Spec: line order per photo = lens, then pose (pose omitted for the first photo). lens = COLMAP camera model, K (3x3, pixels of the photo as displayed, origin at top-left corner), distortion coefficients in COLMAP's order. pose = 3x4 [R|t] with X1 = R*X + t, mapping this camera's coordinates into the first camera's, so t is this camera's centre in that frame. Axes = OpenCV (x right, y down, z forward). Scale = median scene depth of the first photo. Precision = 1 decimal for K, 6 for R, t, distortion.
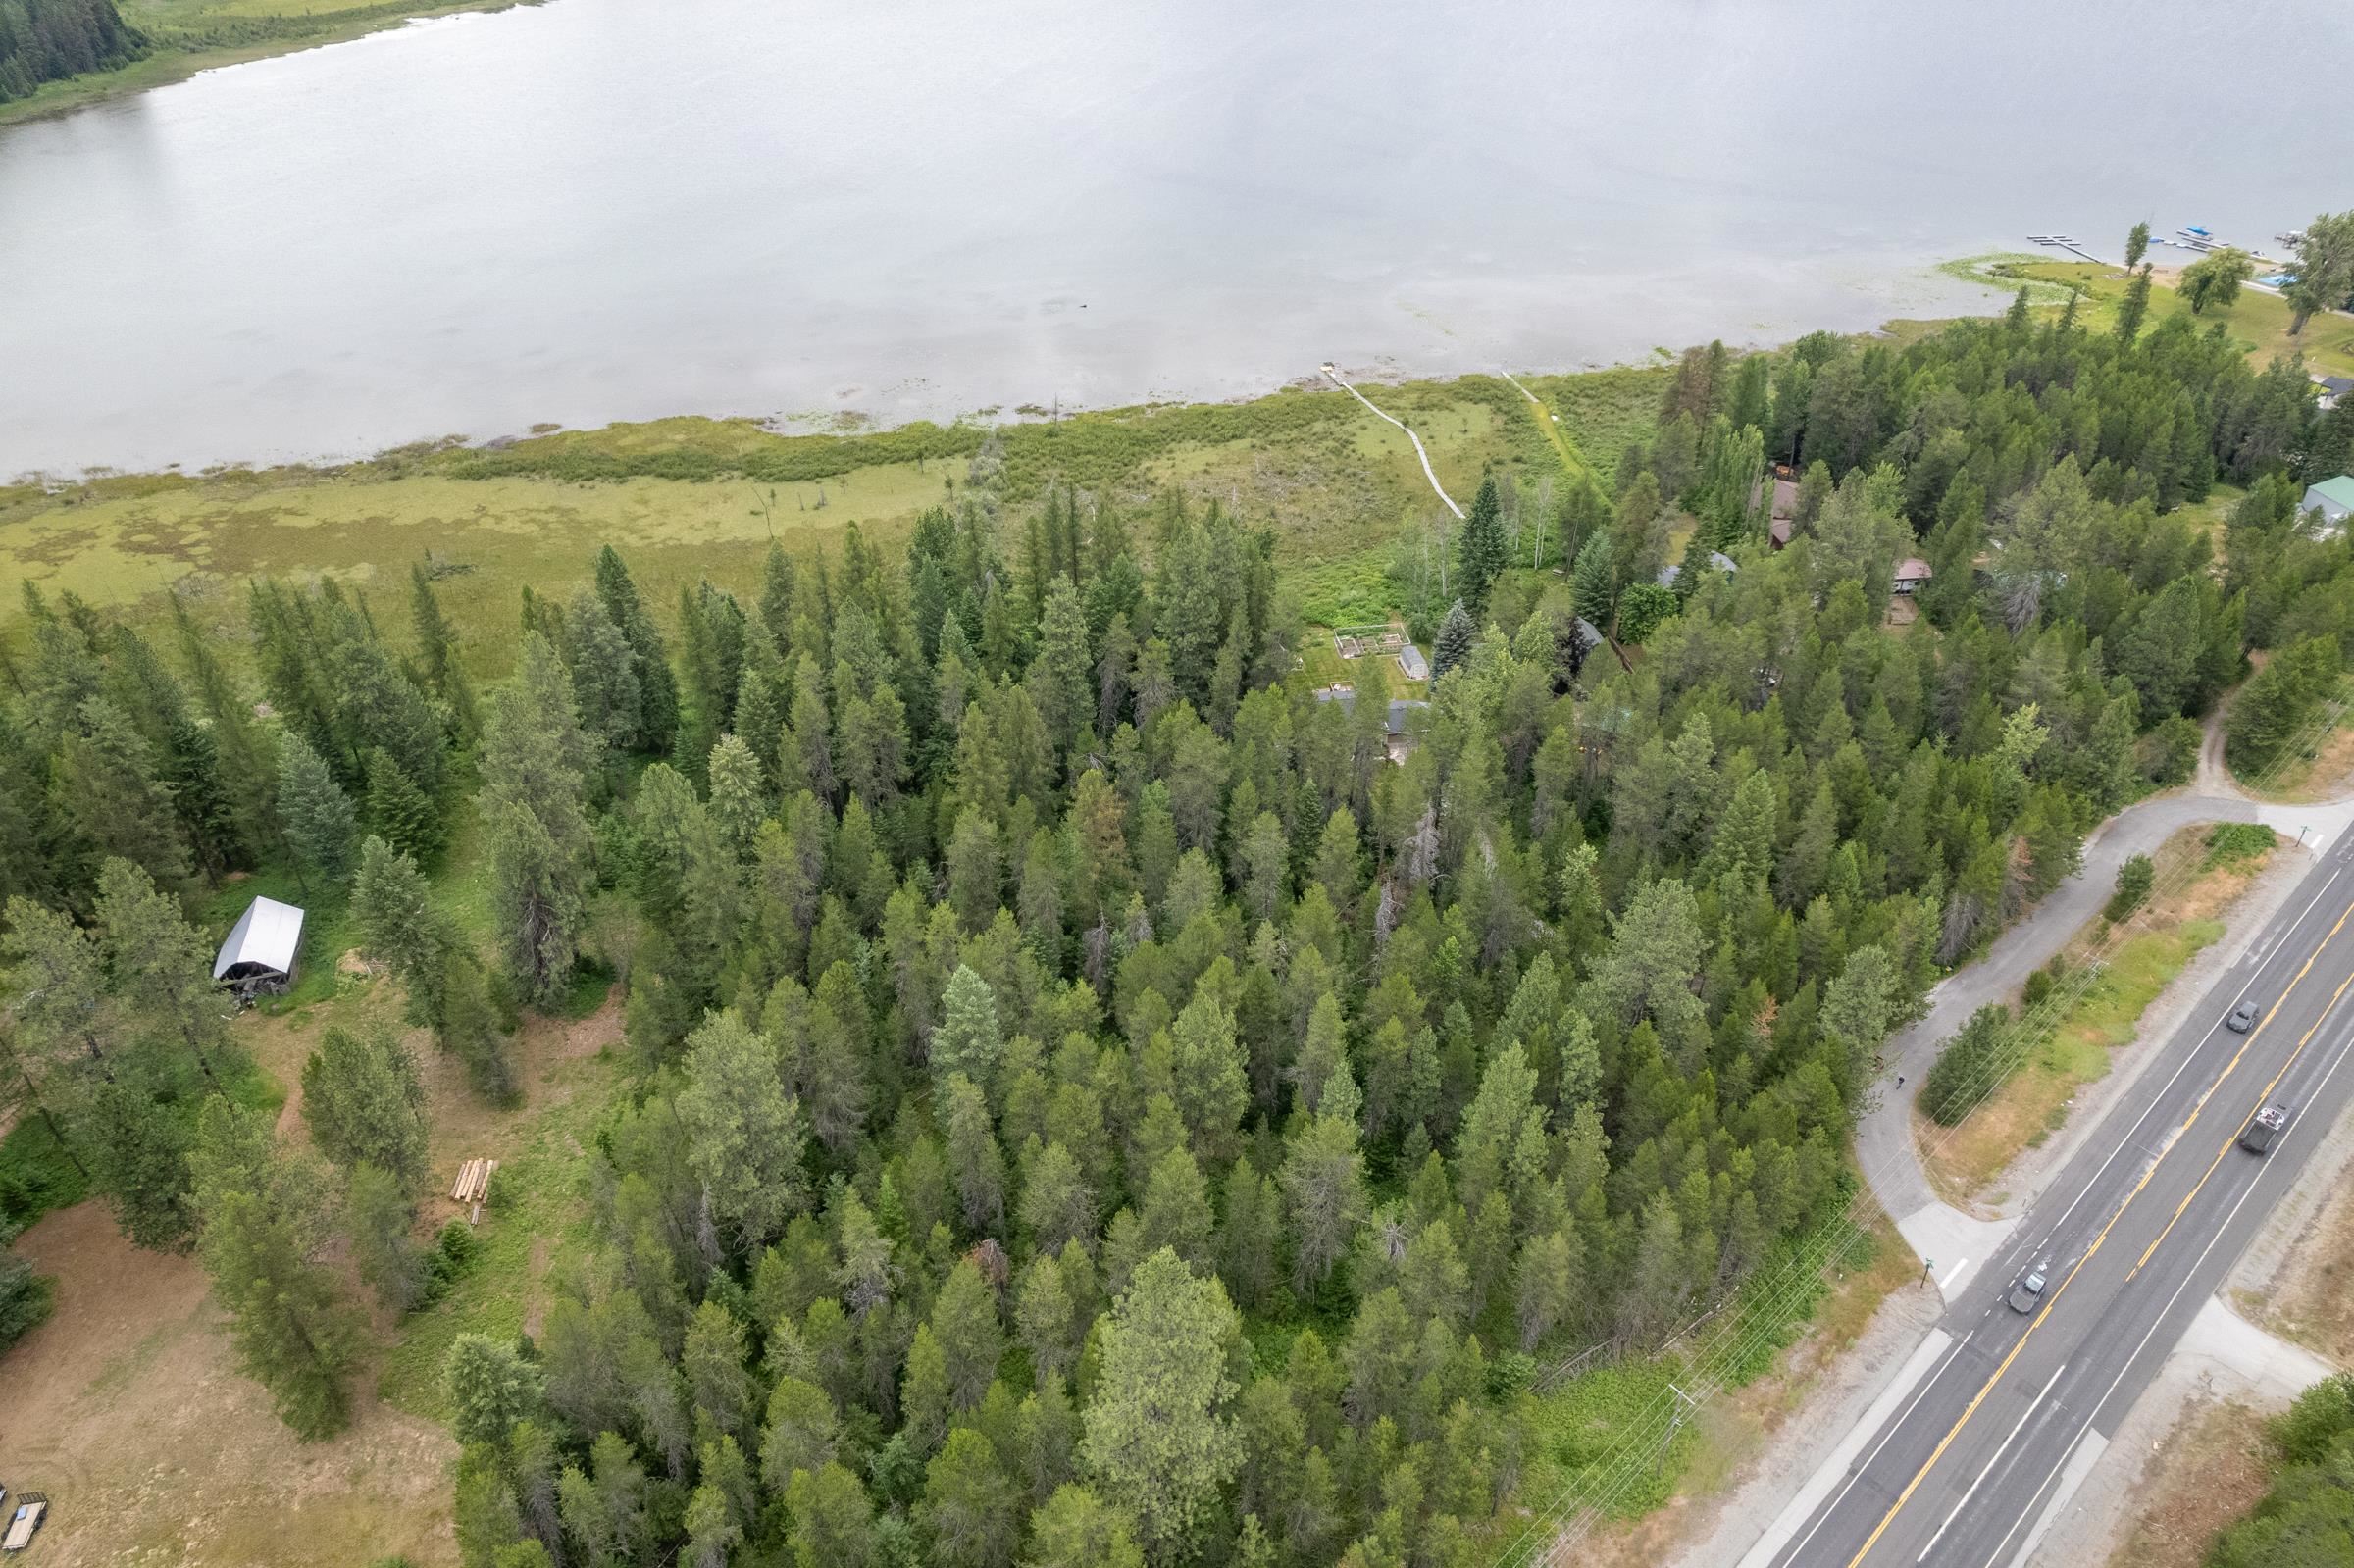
lens RADIAL K [[1506.5, 0, 1182.7], [0, 1506.5, 785.0], [0, 0, 1]] dist [-0.077033, 0.070397]
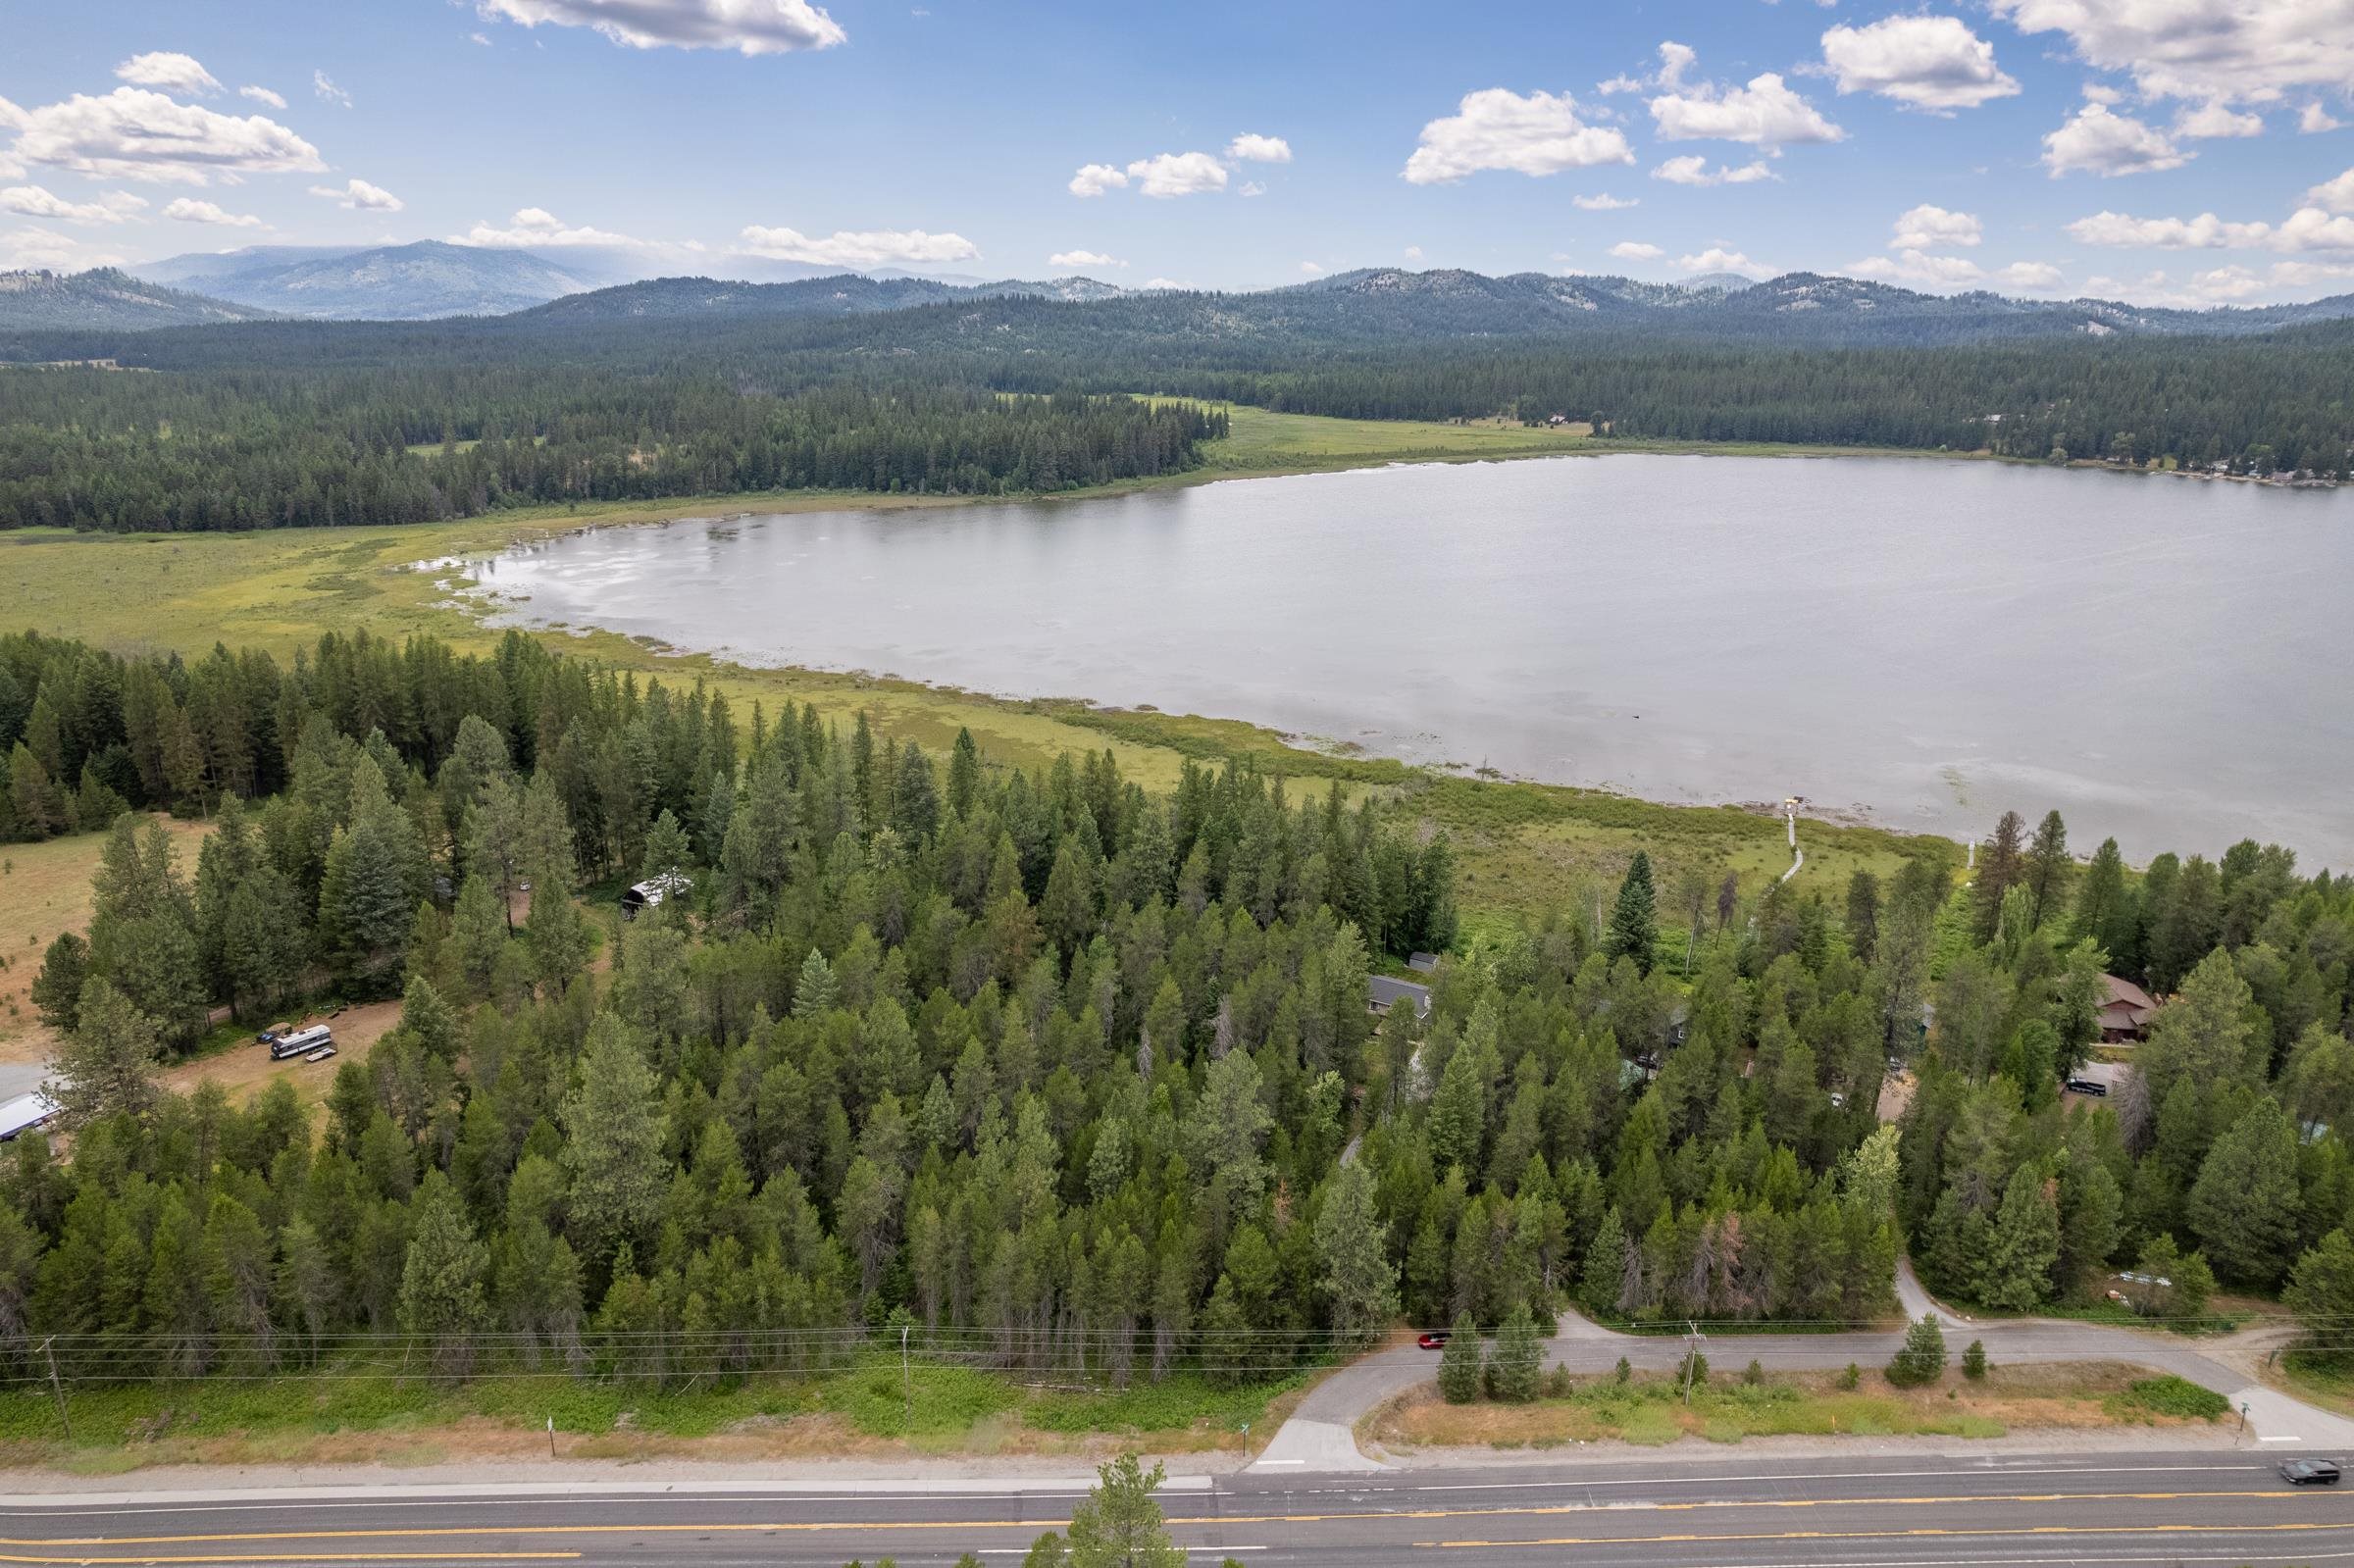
lens RADIAL K [[1506.5, 0, 1182.7], [0, 1506.5, 785.0], [0, 0, 1]] dist [-0.077033, 0.070397]
pose [[0.781382, 0.201757, -0.590539, 0.616545], [-0.363575, 0.916287, -0.168022, 0.055752], [0.507203, 0.345995, 0.789324, -0.028076]]
